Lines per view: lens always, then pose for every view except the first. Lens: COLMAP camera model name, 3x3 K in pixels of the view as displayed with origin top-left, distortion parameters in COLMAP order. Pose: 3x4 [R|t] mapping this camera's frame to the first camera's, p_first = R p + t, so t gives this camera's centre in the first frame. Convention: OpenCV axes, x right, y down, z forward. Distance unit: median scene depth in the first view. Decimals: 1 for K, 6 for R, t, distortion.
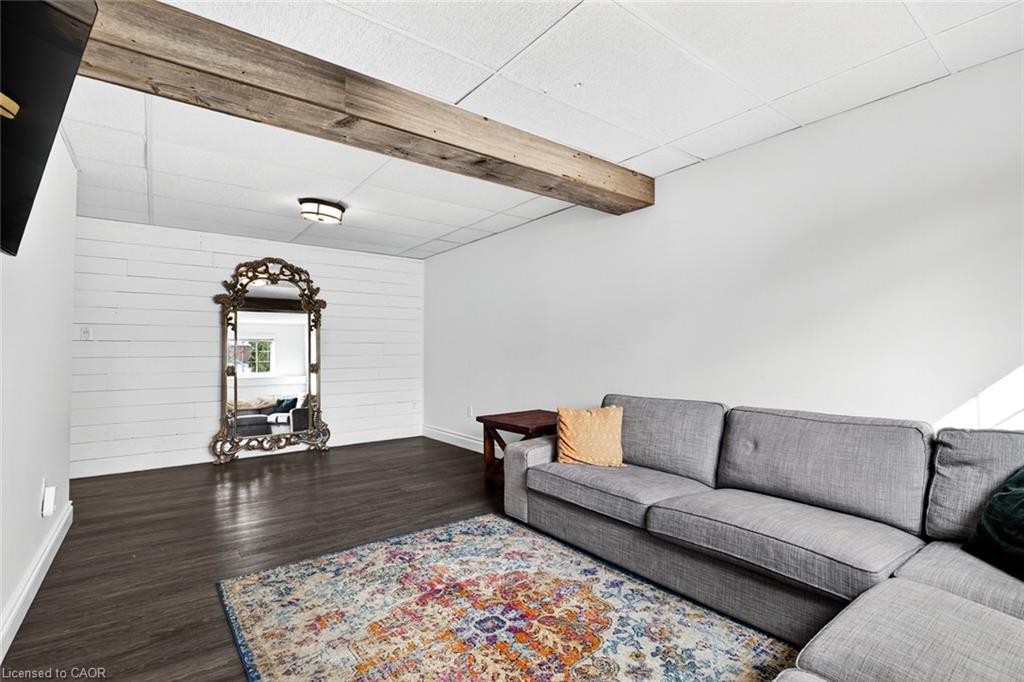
lens RADIAL K [[466.2, 0, 515.6], [0, 466.2, 341.3], [0, 0, 1]] dist [0.002024, 0.000519]
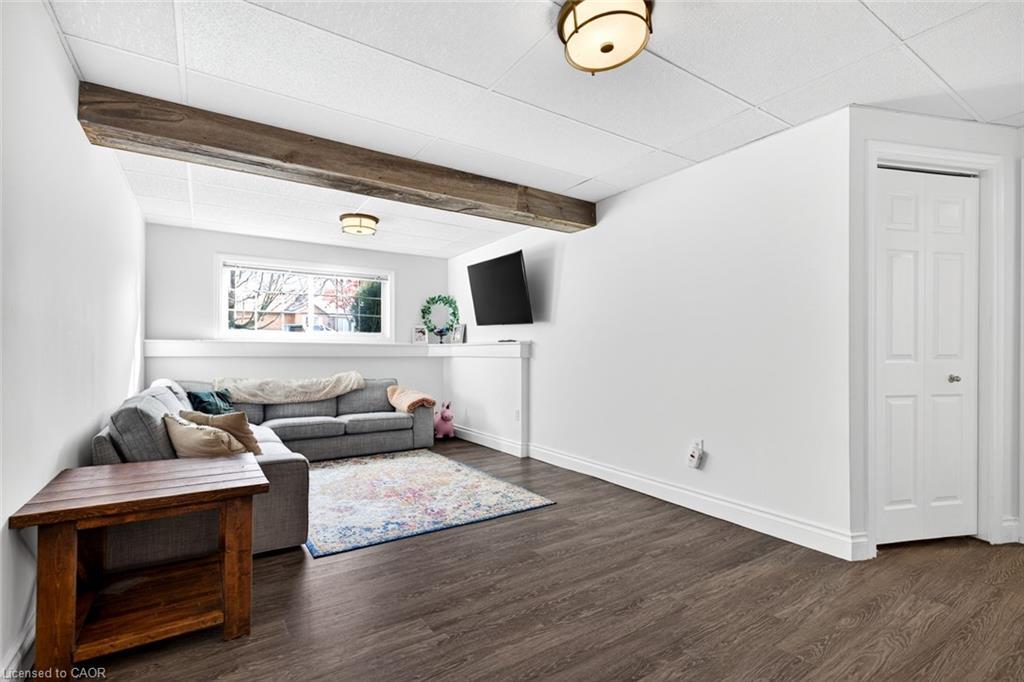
lens RADIAL K [[466.2, 0, 515.6], [0, 466.2, 341.3], [0, 0, 1]] dist [0.002024, 0.000519]
pose [[-0.997526, 0.006683, 0.069976, -0.576677], [0.003440, 0.998919, -0.046363, 0.071312], [-0.070211, -0.046008, -0.996471, 2.333830]]
